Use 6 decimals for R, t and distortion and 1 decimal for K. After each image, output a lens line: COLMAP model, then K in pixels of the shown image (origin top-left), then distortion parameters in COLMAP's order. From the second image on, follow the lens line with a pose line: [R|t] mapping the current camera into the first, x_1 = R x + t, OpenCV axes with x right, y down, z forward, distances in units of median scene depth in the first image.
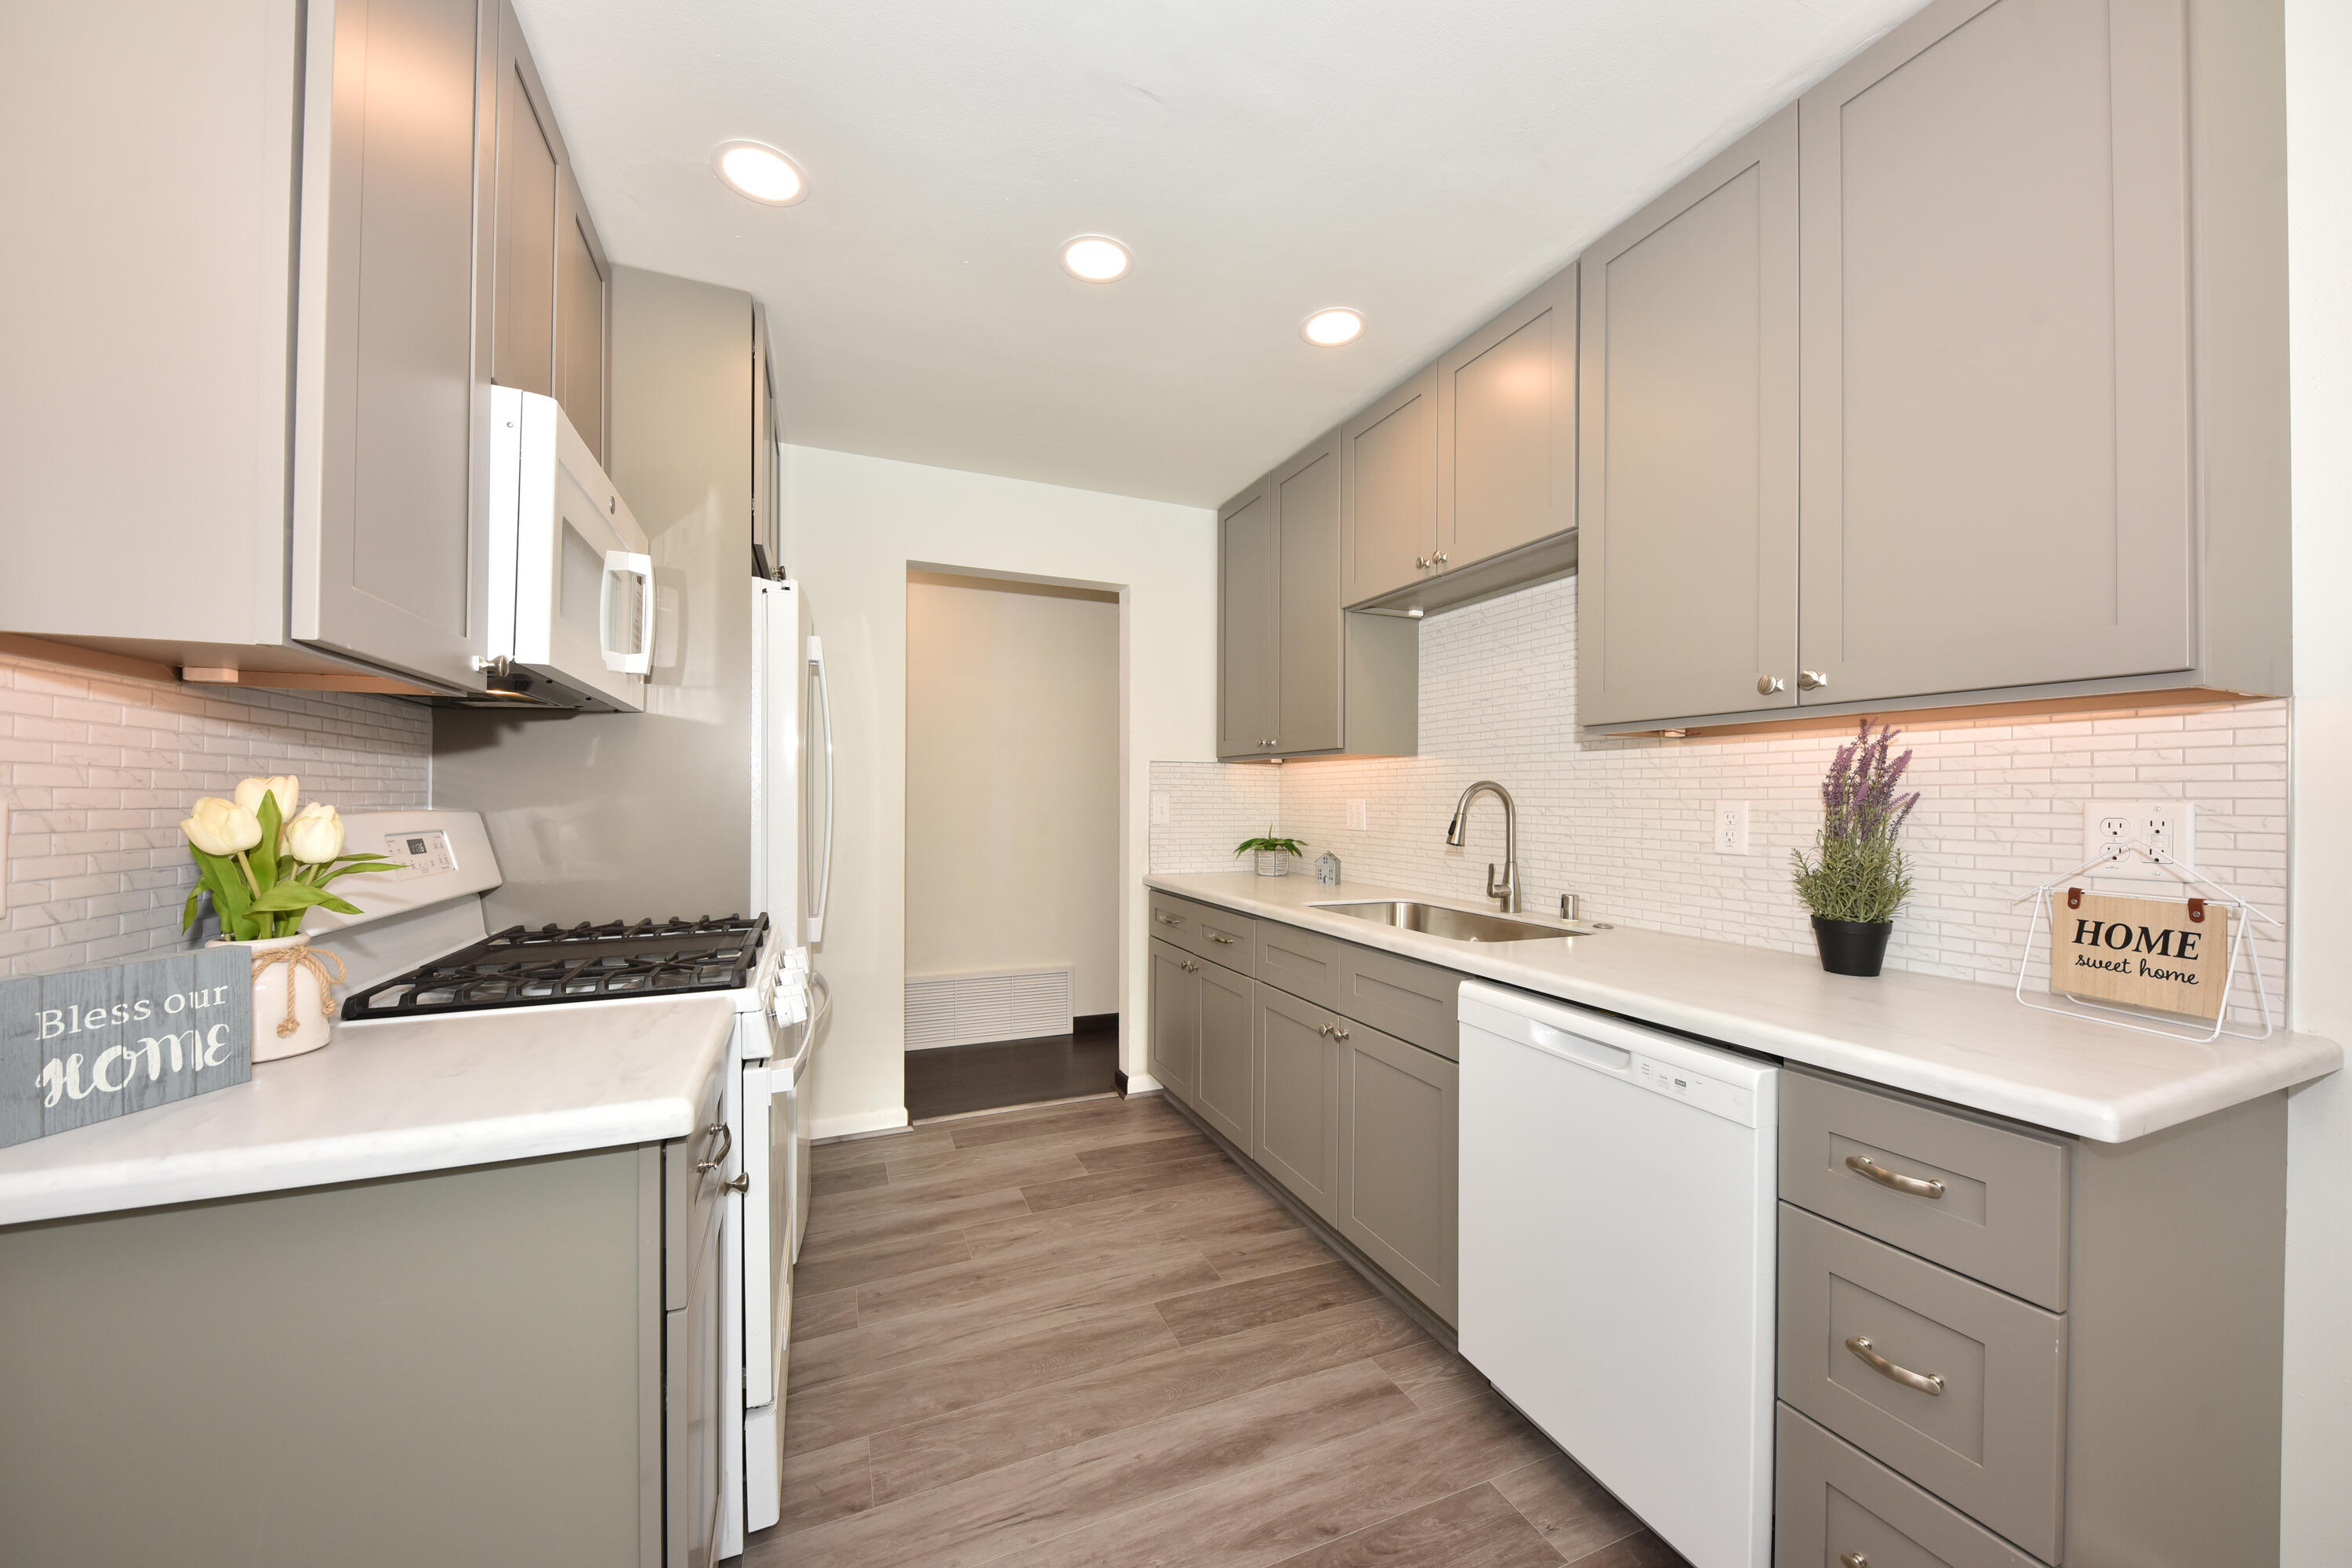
lens RADIAL K [[845.4, 0, 1178.6], [0, 845.4, 796.8], [0, 0, 1]] dist [0.015143, -0.005958]
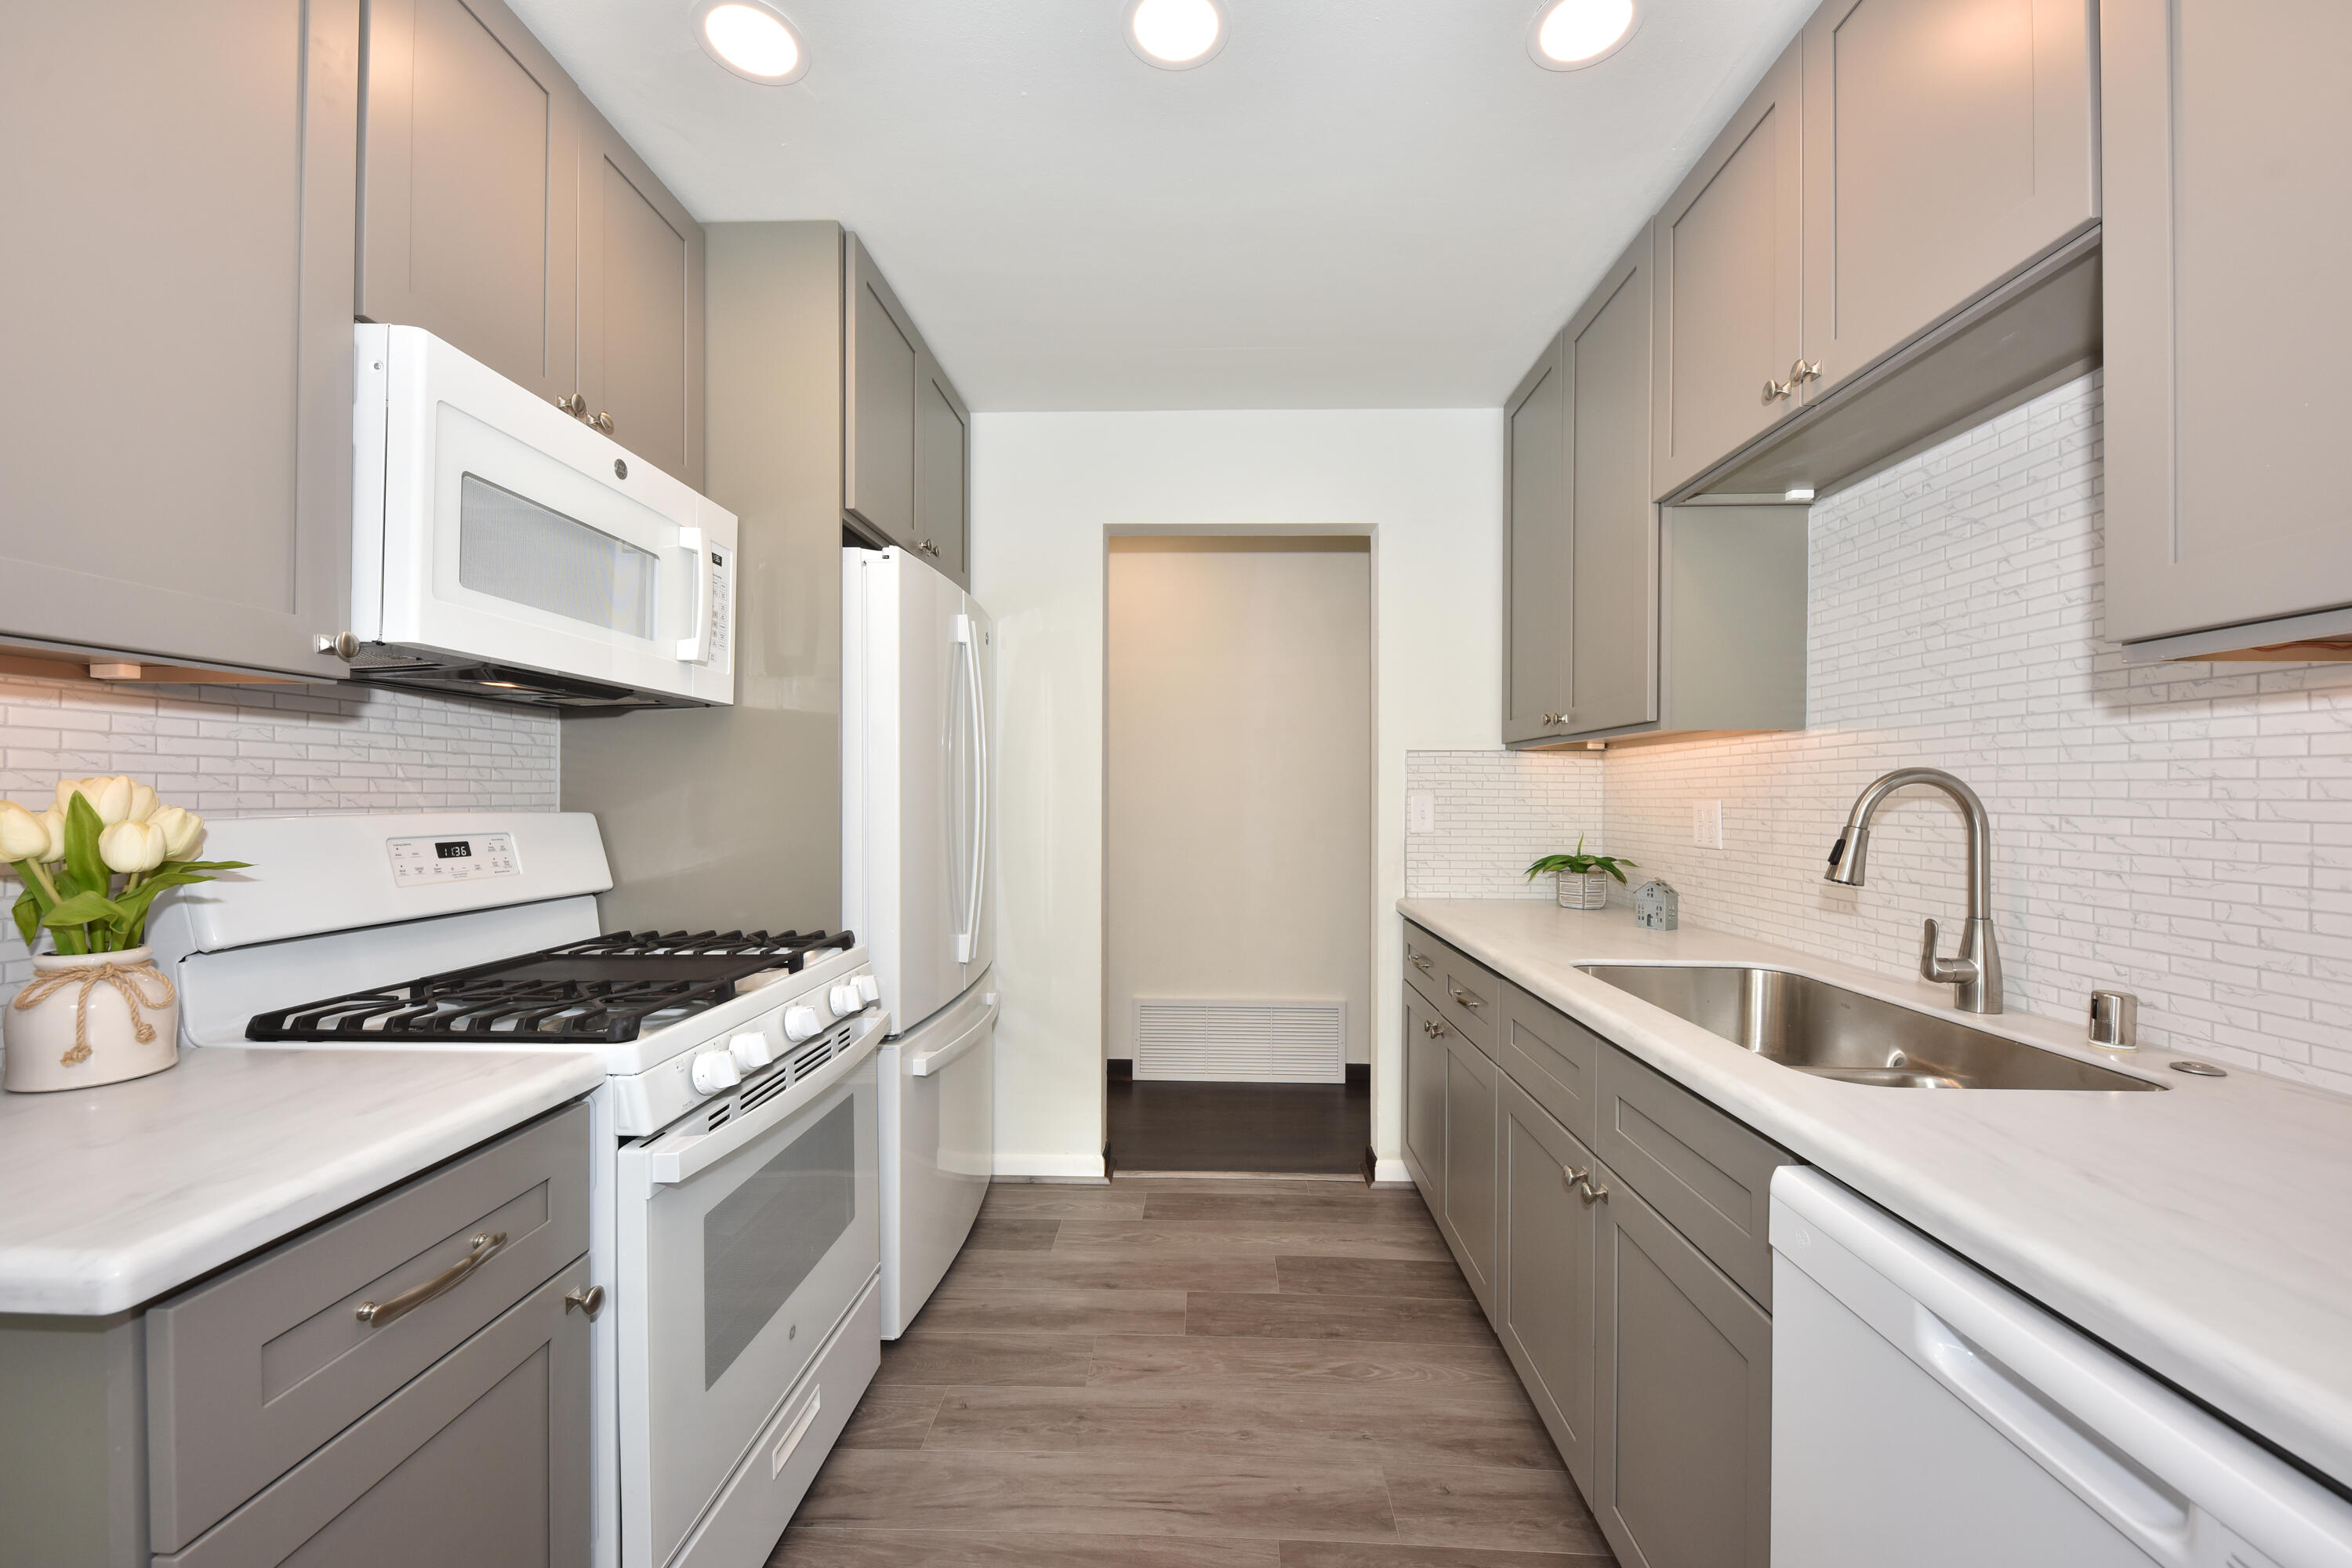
lens RADIAL K [[881.1, 0, 1182.8], [0, 881.1, 796.9], [0, 0, 1]] dist [0.020632, -0.011683]
pose [[0.906576, -0.000984, -0.422041, 0.175305], [0.001216, 0.999999, 0.000282, -0.000651], [0.422041, -0.000769, 0.906577, 0.279319]]
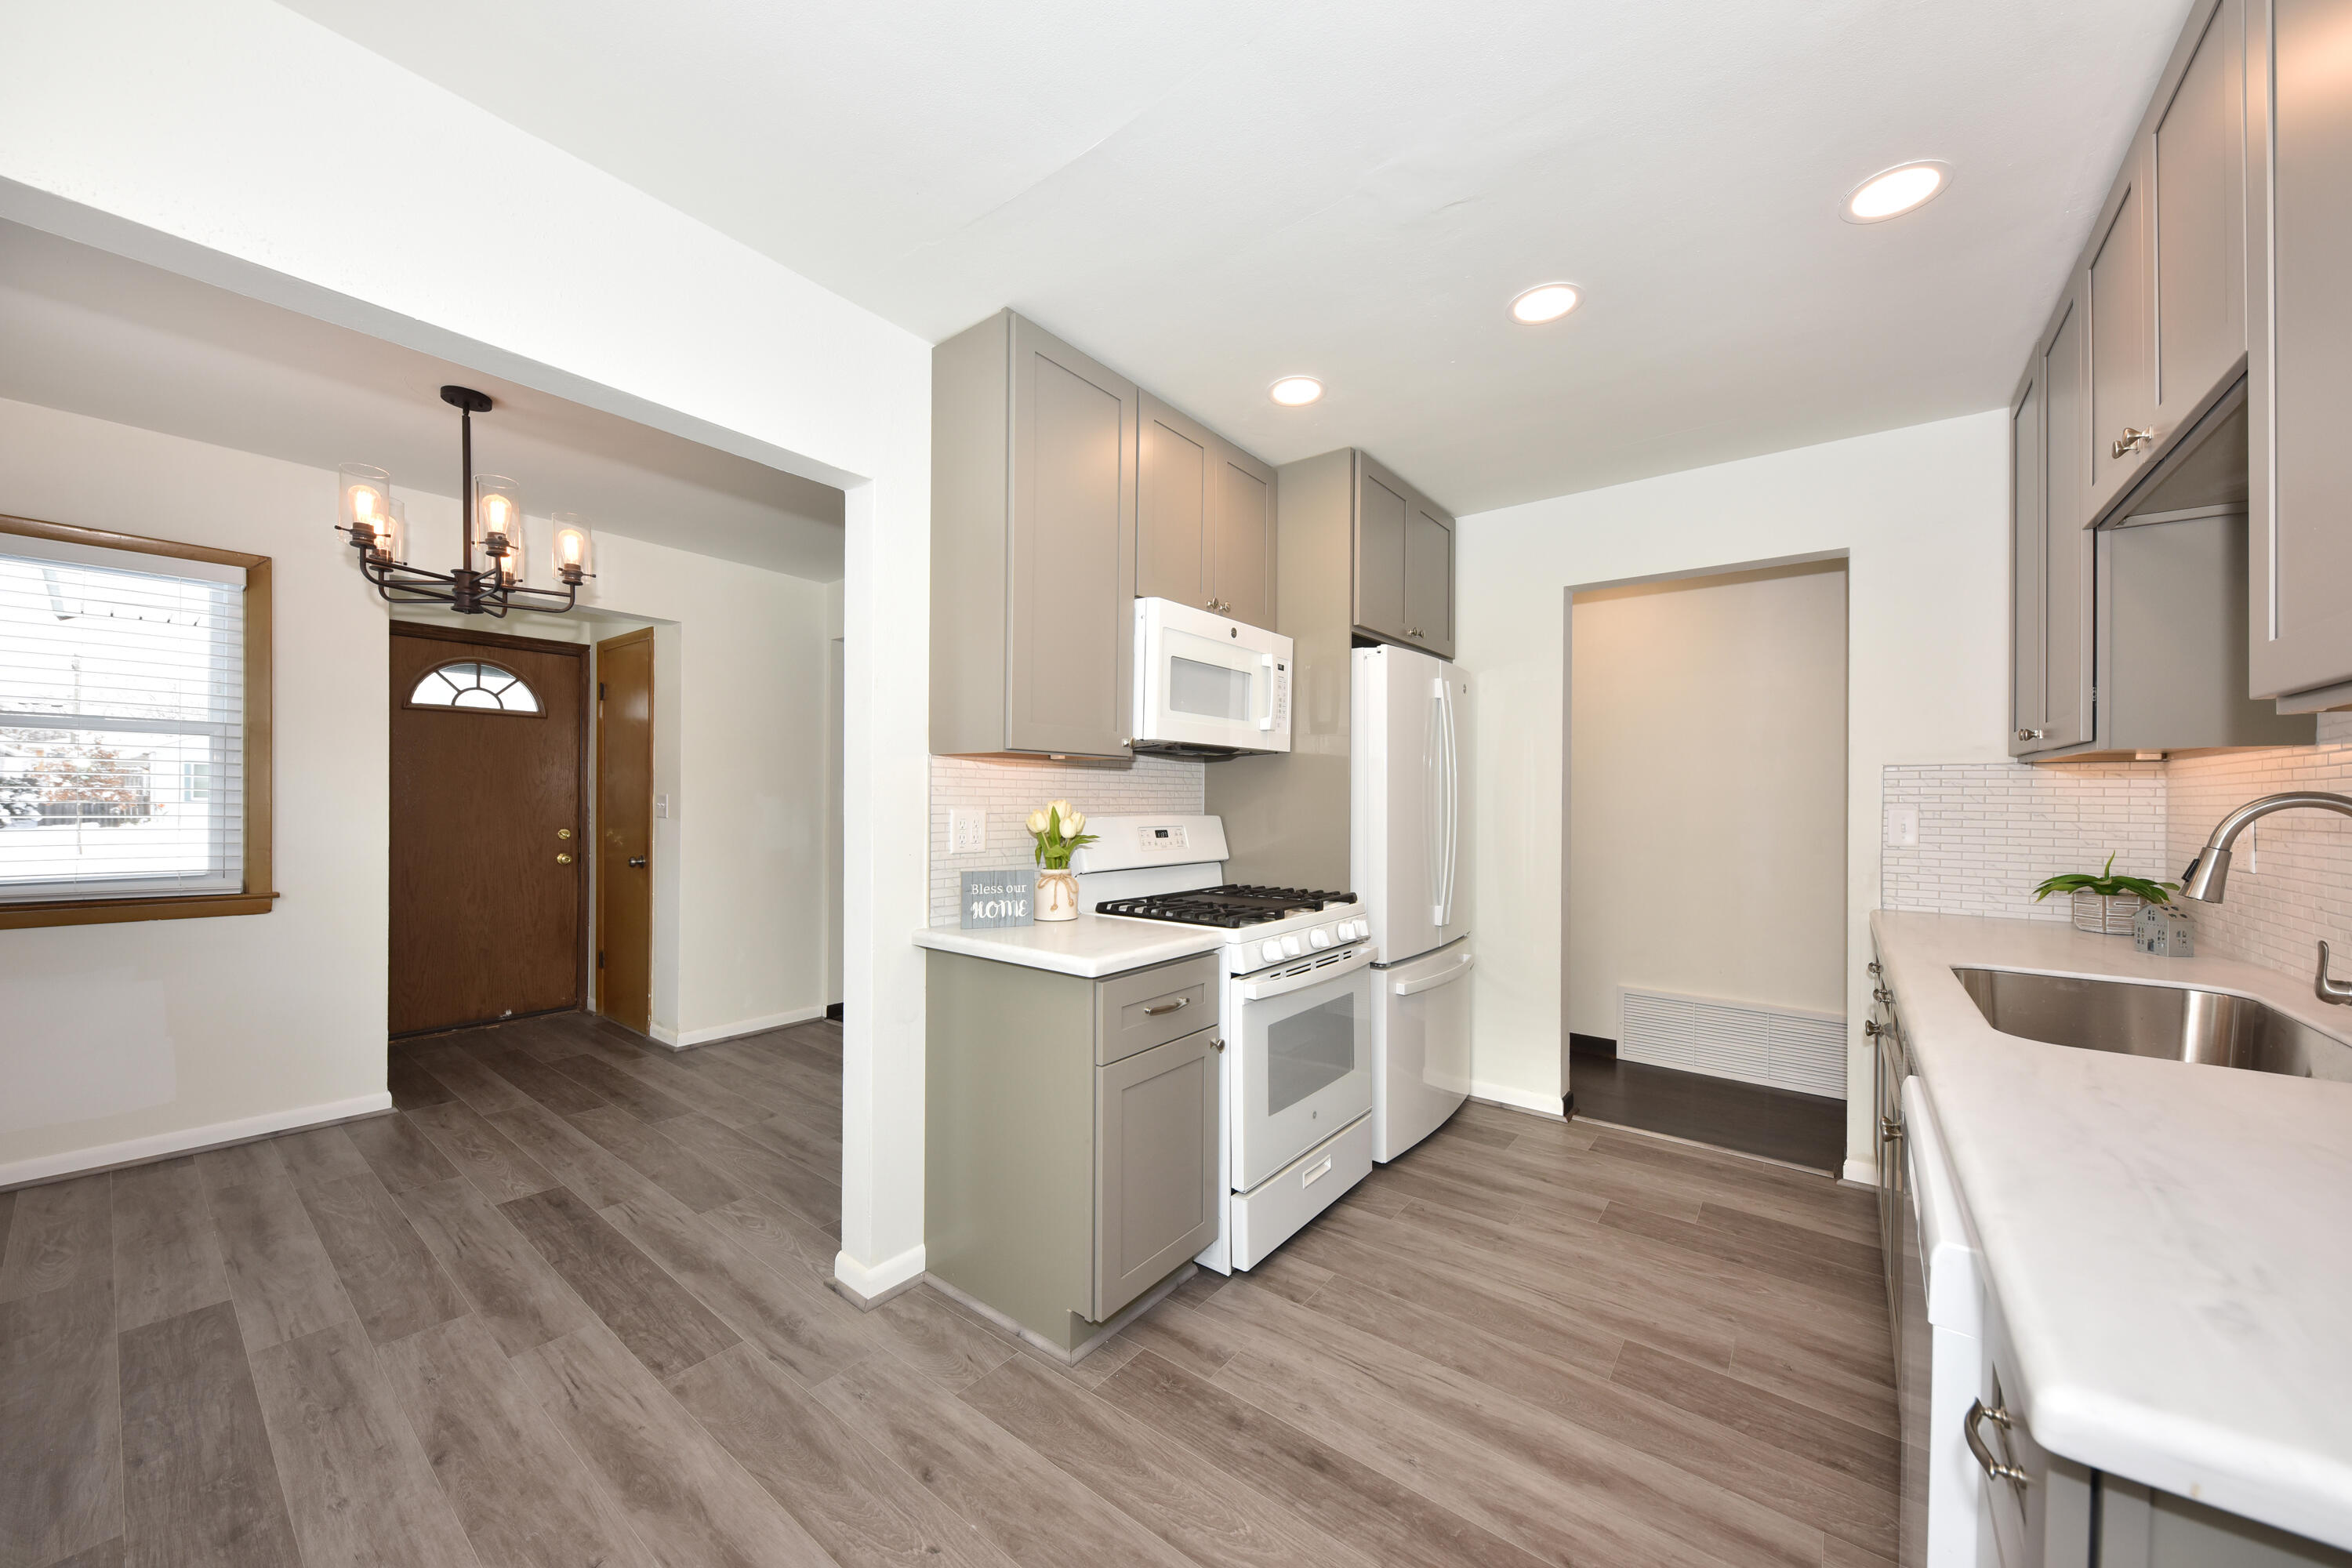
lens RADIAL K [[845.4, 0, 1178.6], [0, 845.4, 796.8], [0, 0, 1]] dist [0.015143, -0.005958]
pose [[0.482159, -0.002055, -0.876082, 0.498157], [-0.002560, 0.999990, -0.003754, -0.011580], [0.876080, 0.004053, 0.482148, 0.076756]]
